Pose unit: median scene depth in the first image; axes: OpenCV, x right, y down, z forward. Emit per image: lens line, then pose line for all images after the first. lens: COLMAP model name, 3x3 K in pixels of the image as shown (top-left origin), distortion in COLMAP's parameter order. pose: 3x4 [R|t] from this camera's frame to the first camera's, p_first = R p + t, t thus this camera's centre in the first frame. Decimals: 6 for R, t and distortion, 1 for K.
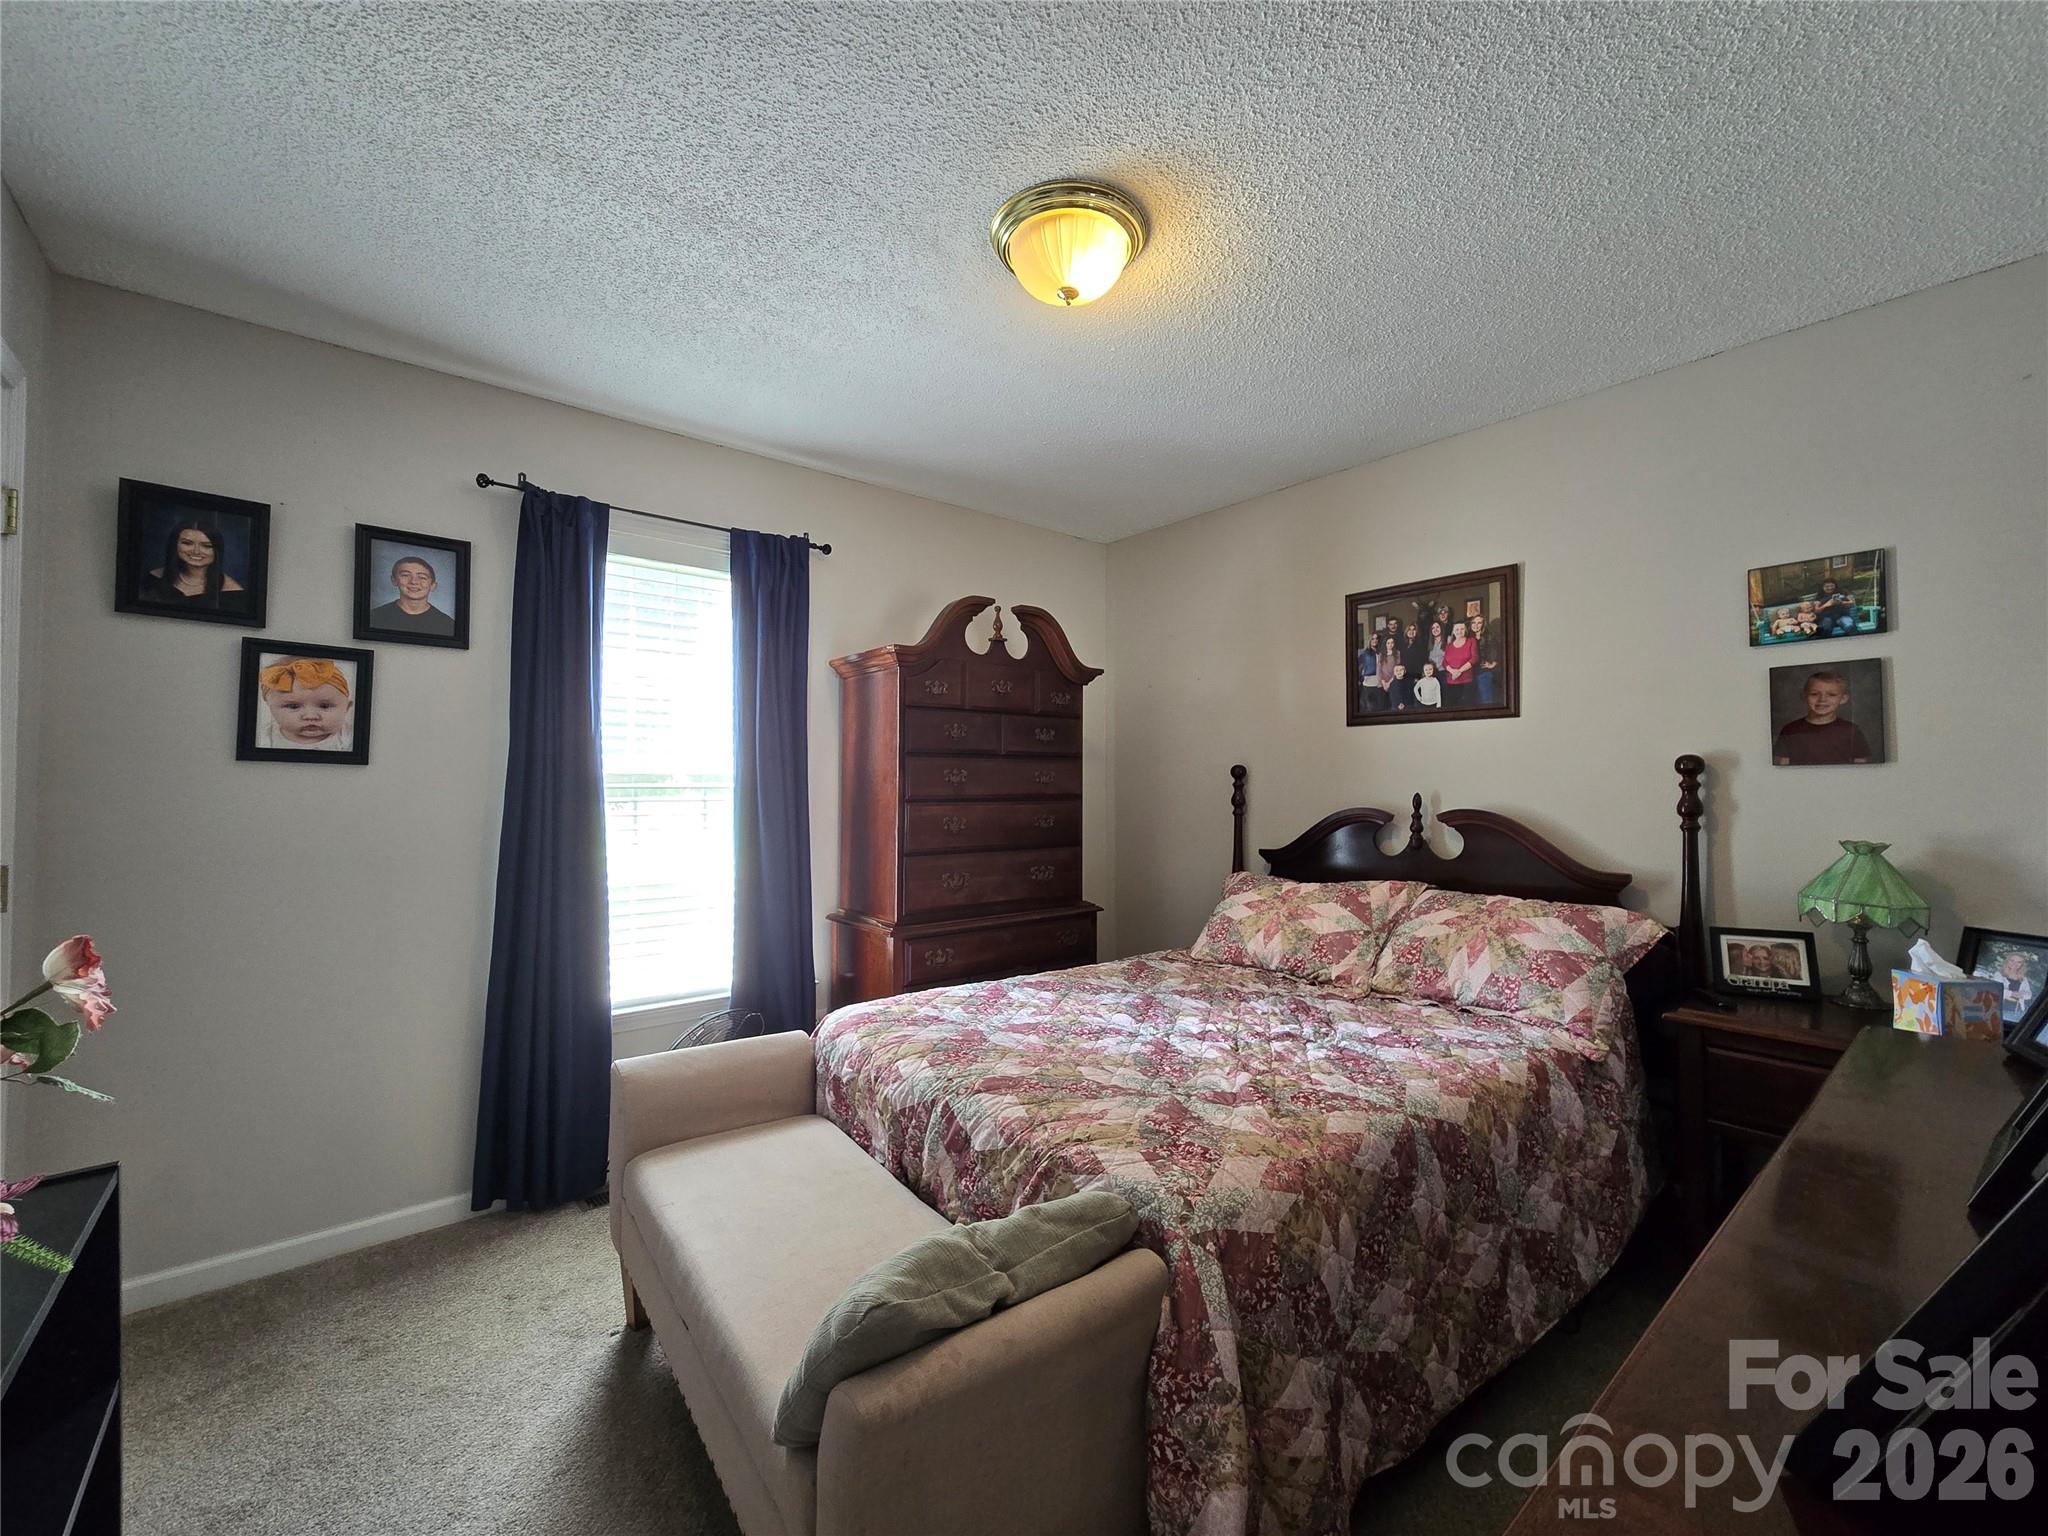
lens RADIAL K [[844.2, 0, 1031.0], [0, 844.2, 765.1], [0, 0, 1]] dist [0.003280, -0.000228]
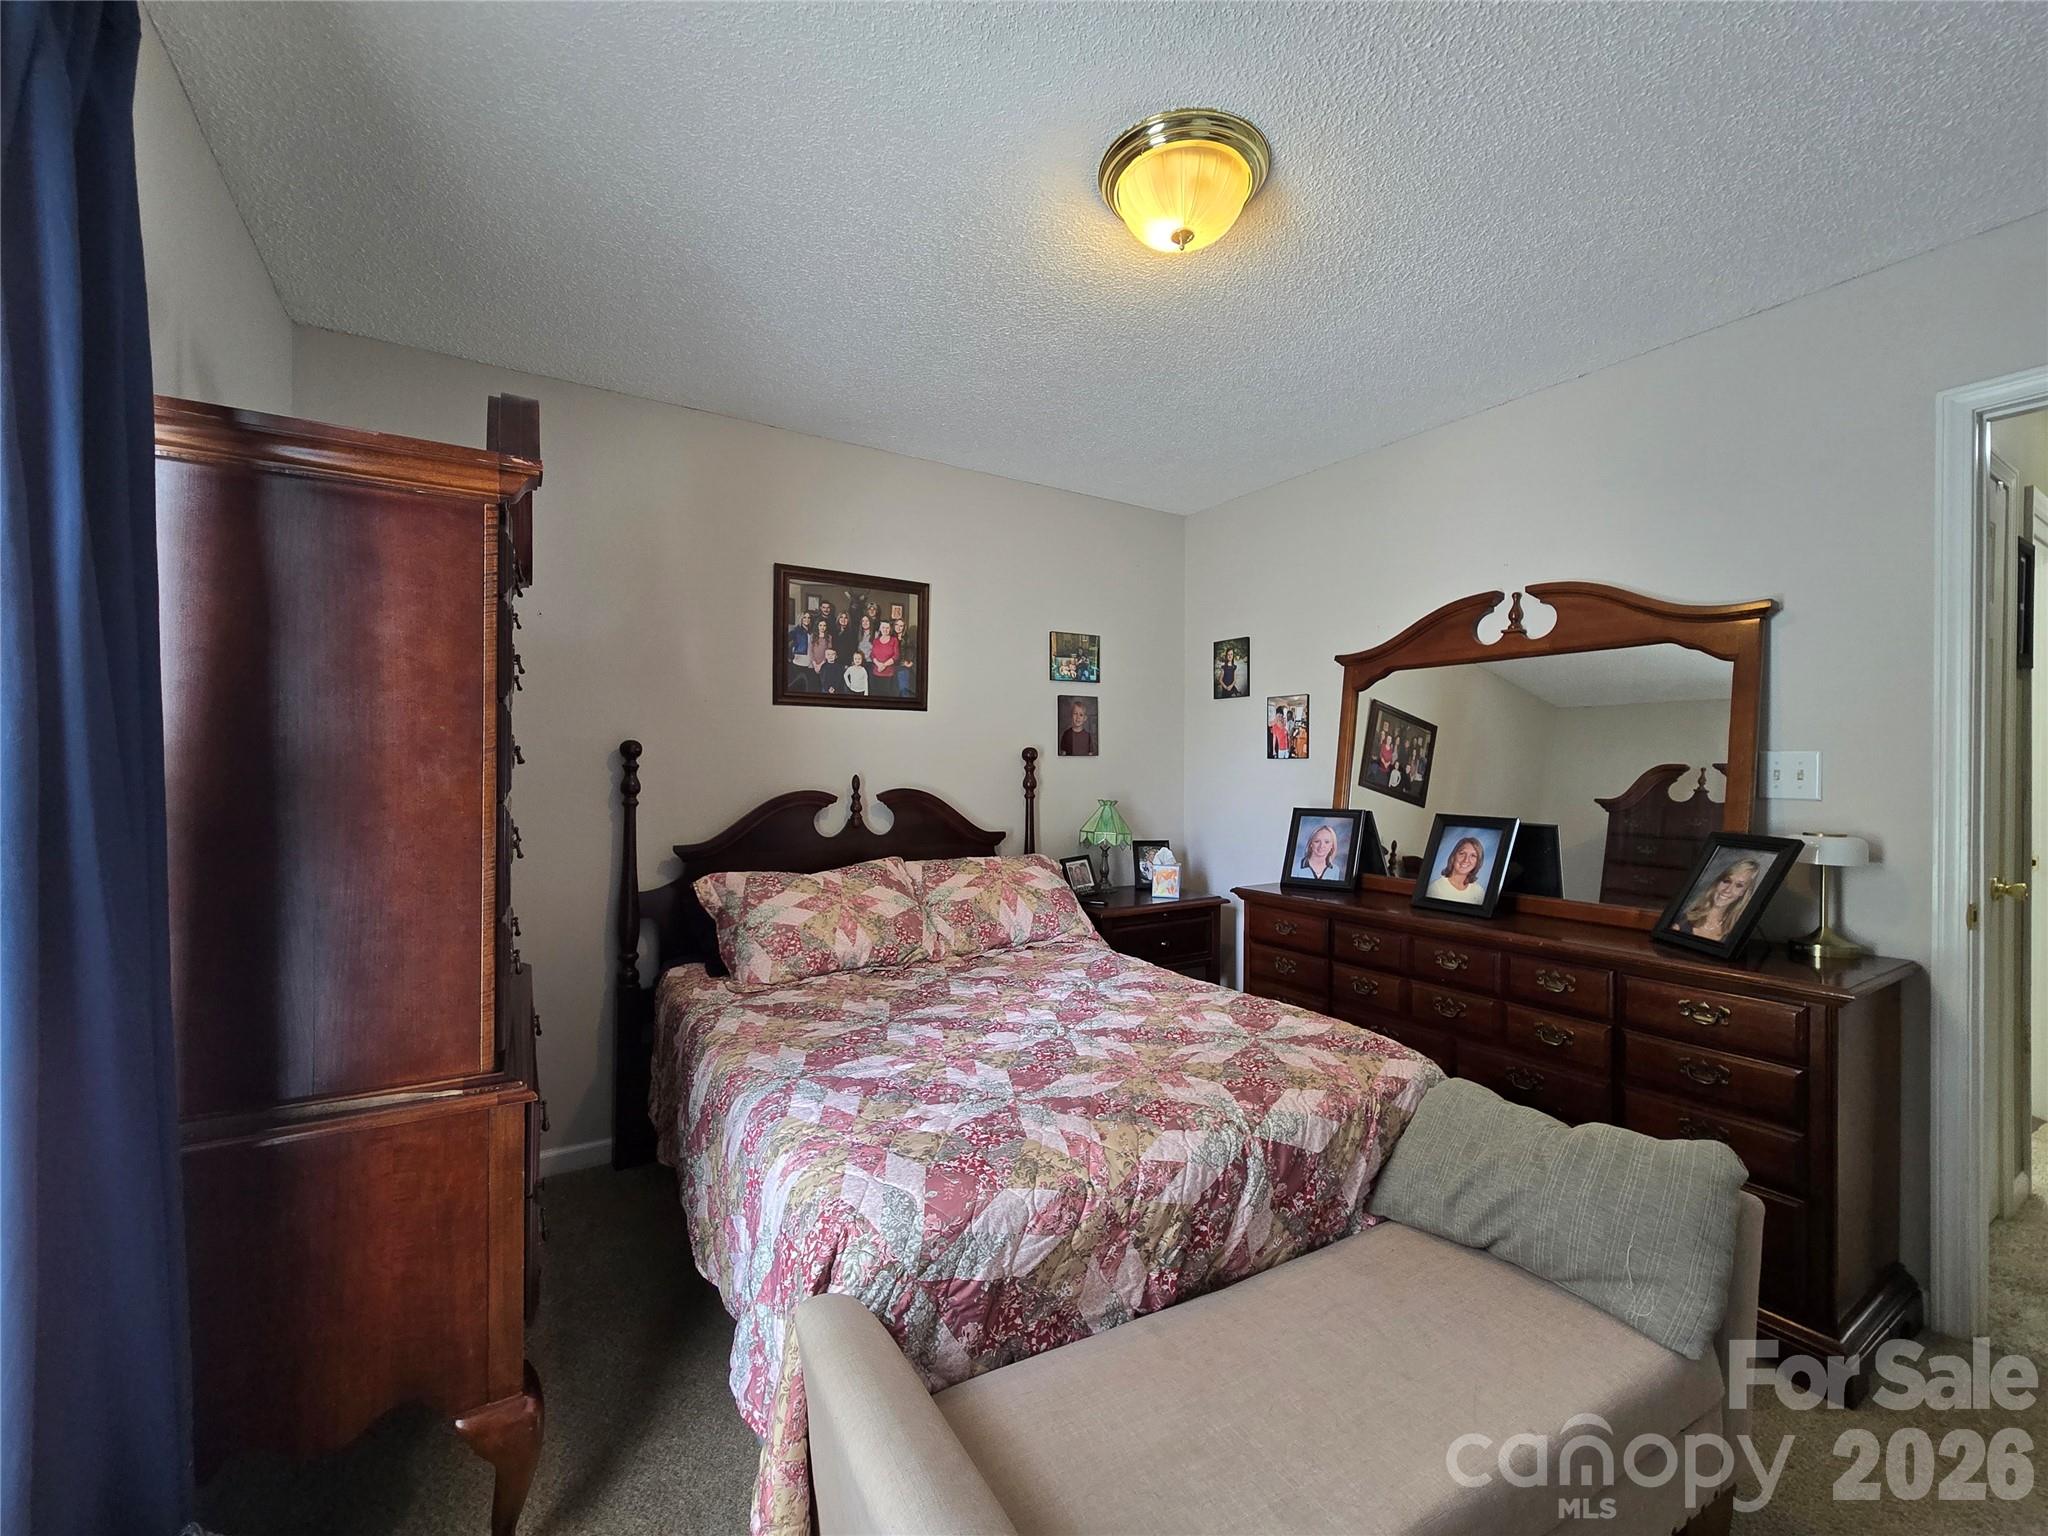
lens RADIAL K [[844.2, 0, 1034.0], [0, 844.2, 773.0], [0, 0, 1]] dist [0.003280, -0.000228]
pose [[0.122723, -0.006299, 0.992421, -0.593398], [-0.025715, 0.999624, 0.009525, 0.015570], [-0.992108, -0.026689, 0.122515, 0.688551]]
